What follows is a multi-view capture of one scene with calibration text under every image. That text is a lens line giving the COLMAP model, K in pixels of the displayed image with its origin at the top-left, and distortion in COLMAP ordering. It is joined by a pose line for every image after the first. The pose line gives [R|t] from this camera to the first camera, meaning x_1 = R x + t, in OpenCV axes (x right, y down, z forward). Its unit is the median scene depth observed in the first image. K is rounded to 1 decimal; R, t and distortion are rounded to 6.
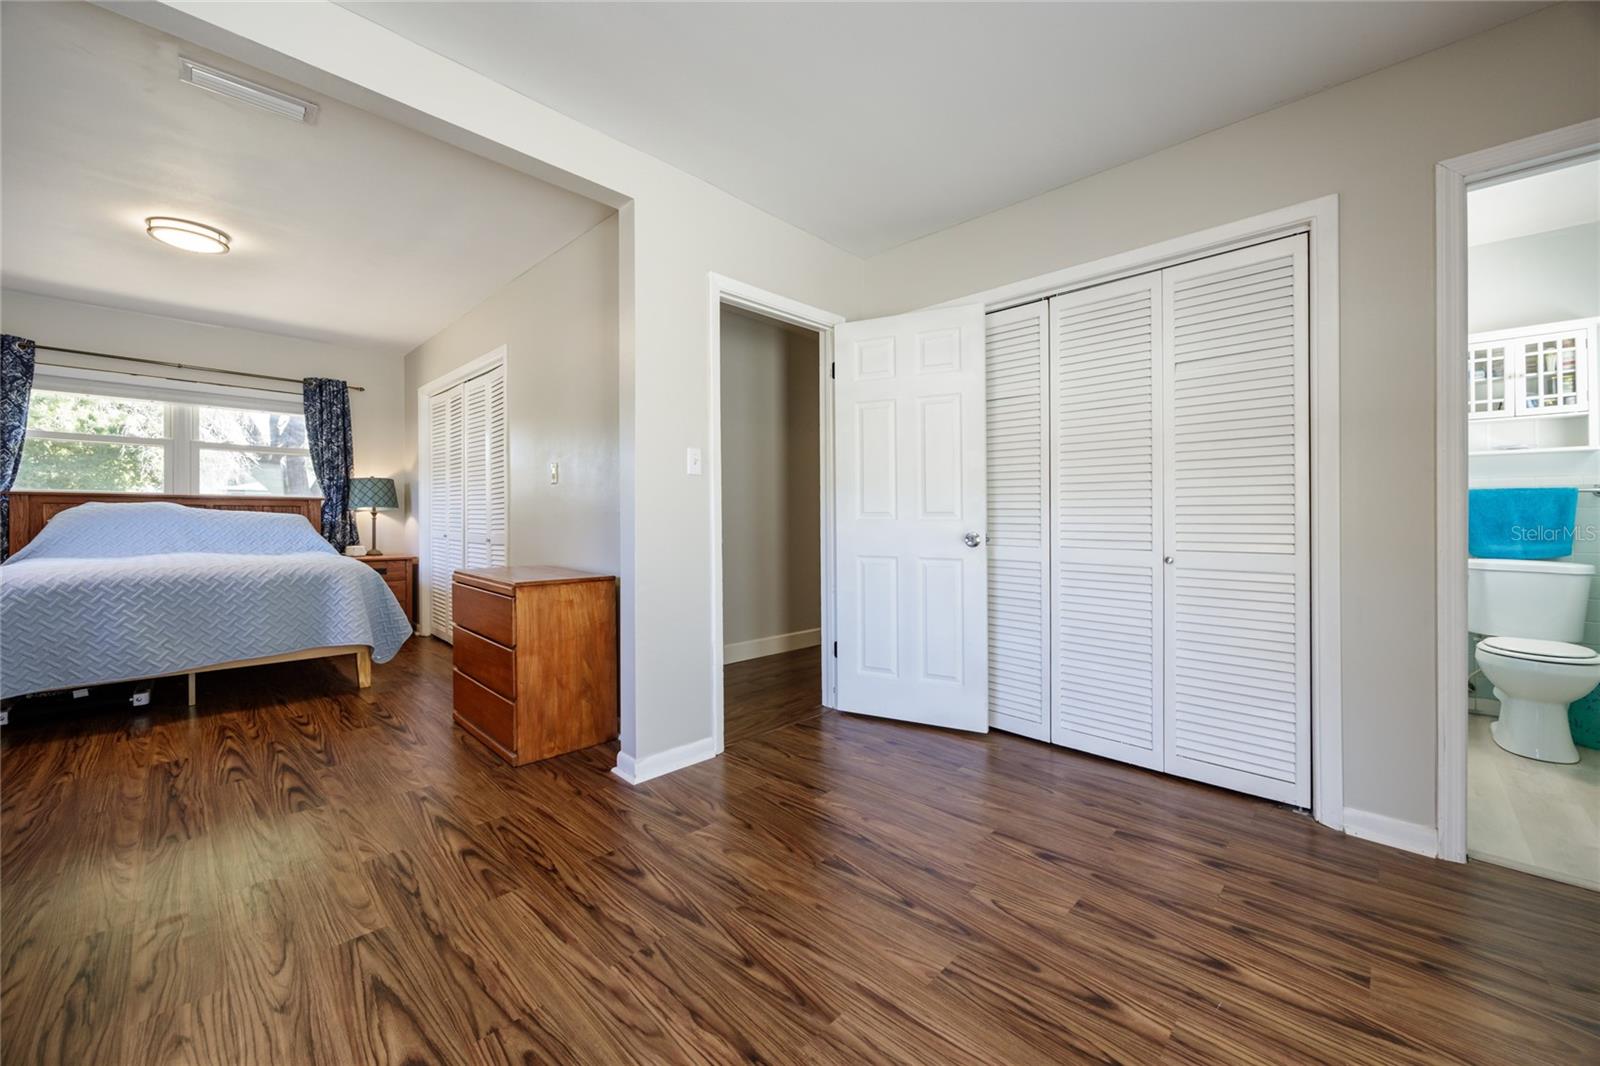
lens RADIAL K [[612.0, 0, 804.4], [0, 612.0, 521.9], [0, 0, 1]] dist [-0.003895, 0.000214]
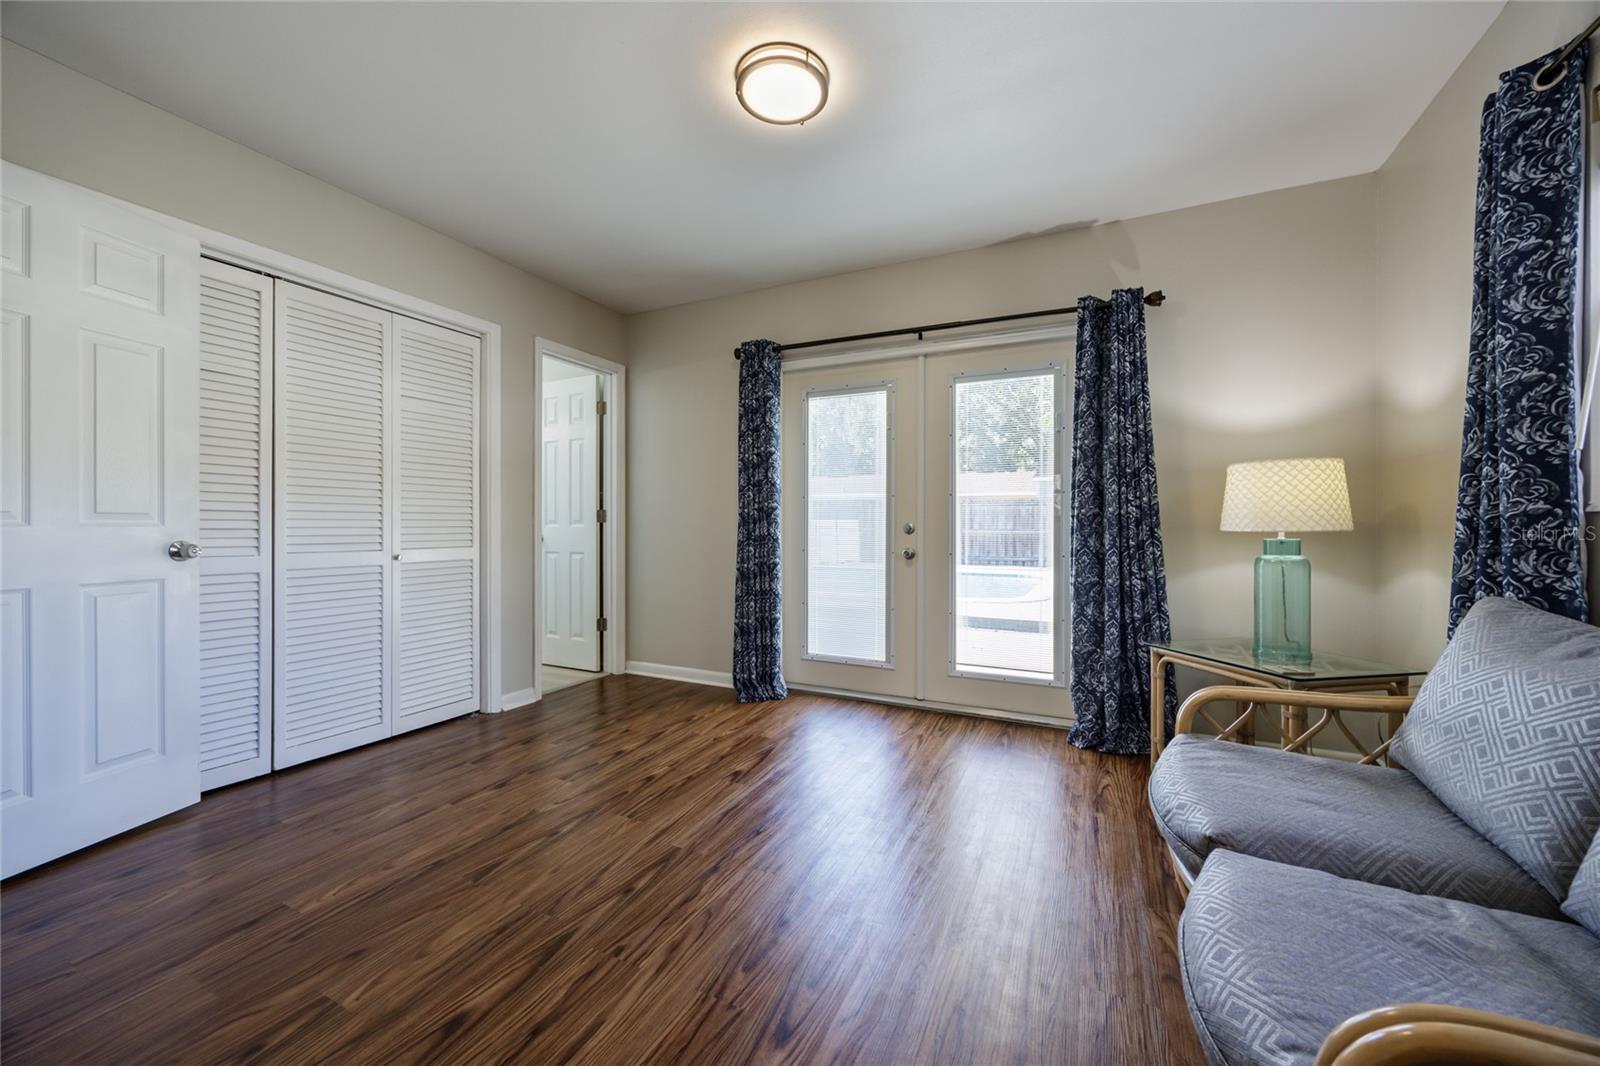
lens RADIAL K [[612.0, 0, 804.3], [0, 612.0, 529.5], [0, 0, 1]] dist [-0.003895, 0.000214]
pose [[-0.317402, -0.011140, 0.948226, -0.741928], [0.001200, 0.999925, 0.012148, -0.005473], [-0.948290, 0.004993, -0.317365, 0.579429]]
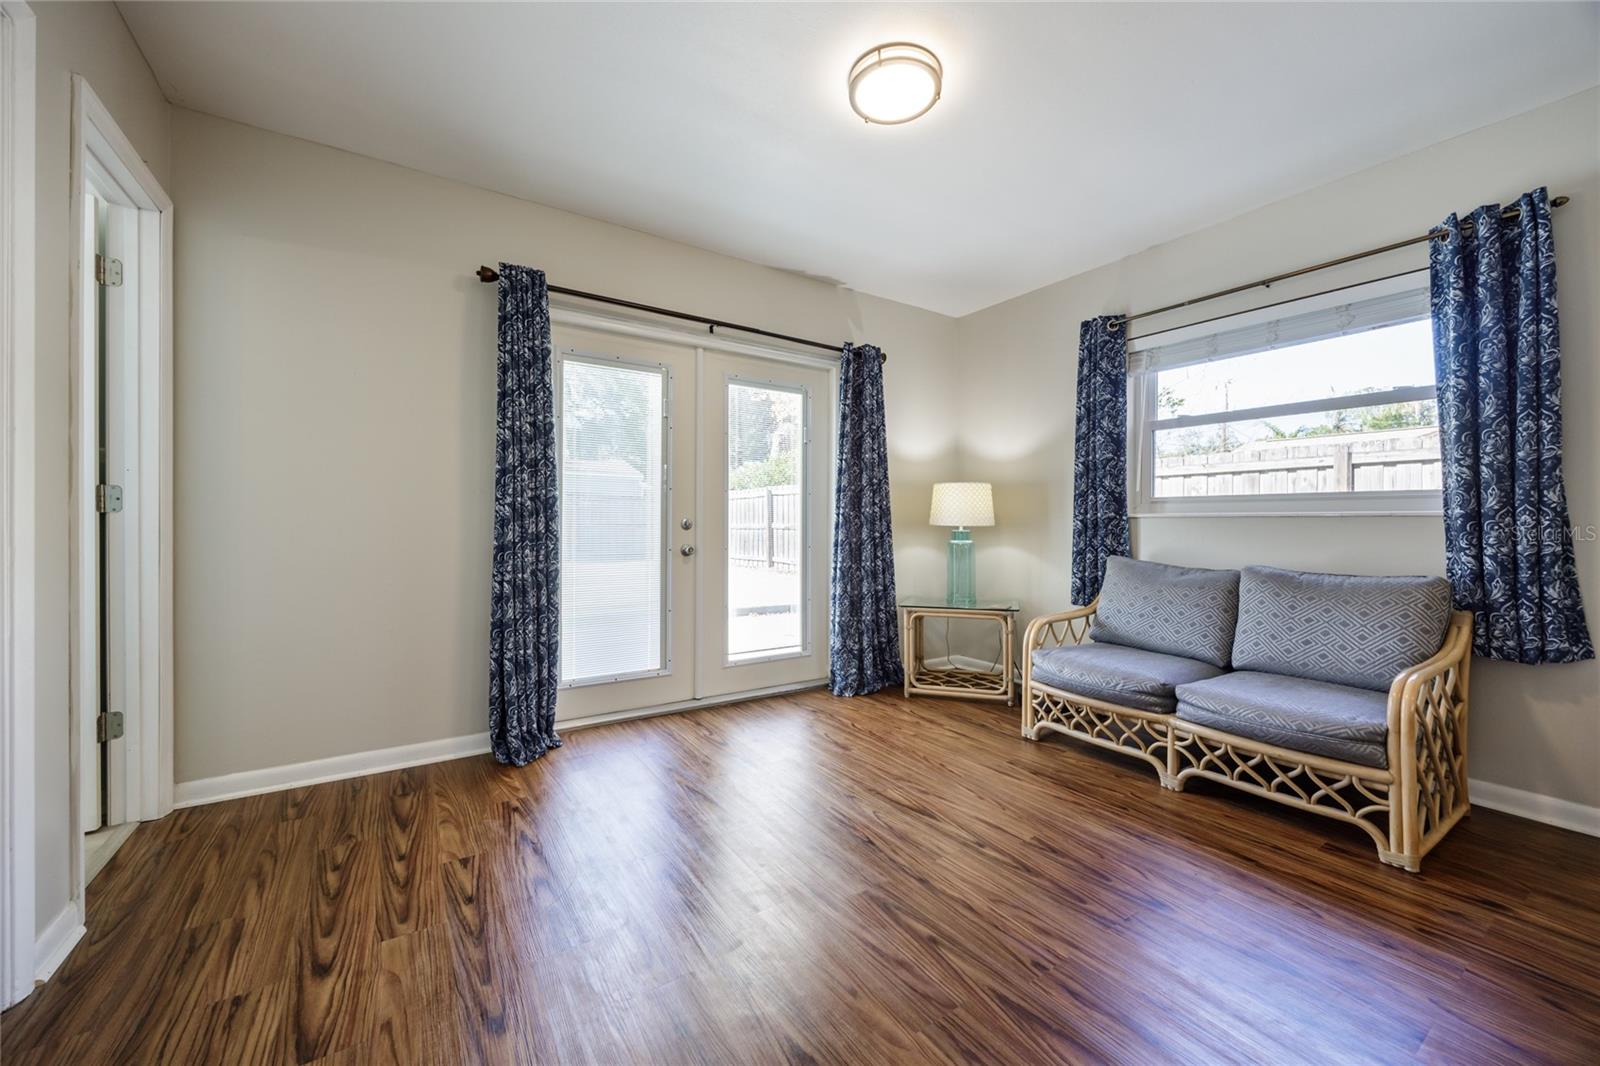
lens RADIAL K [[612.0, 0, 805.1], [0, 612.0, 523.9], [0, 0, 1]] dist [-0.003895, 0.000214]
pose [[-0.978840, -0.011287, 0.204315, -0.046140], [-0.009361, 0.999902, 0.010392, -0.006925], [-0.204412, 0.008260, -0.978850, 1.147609]]
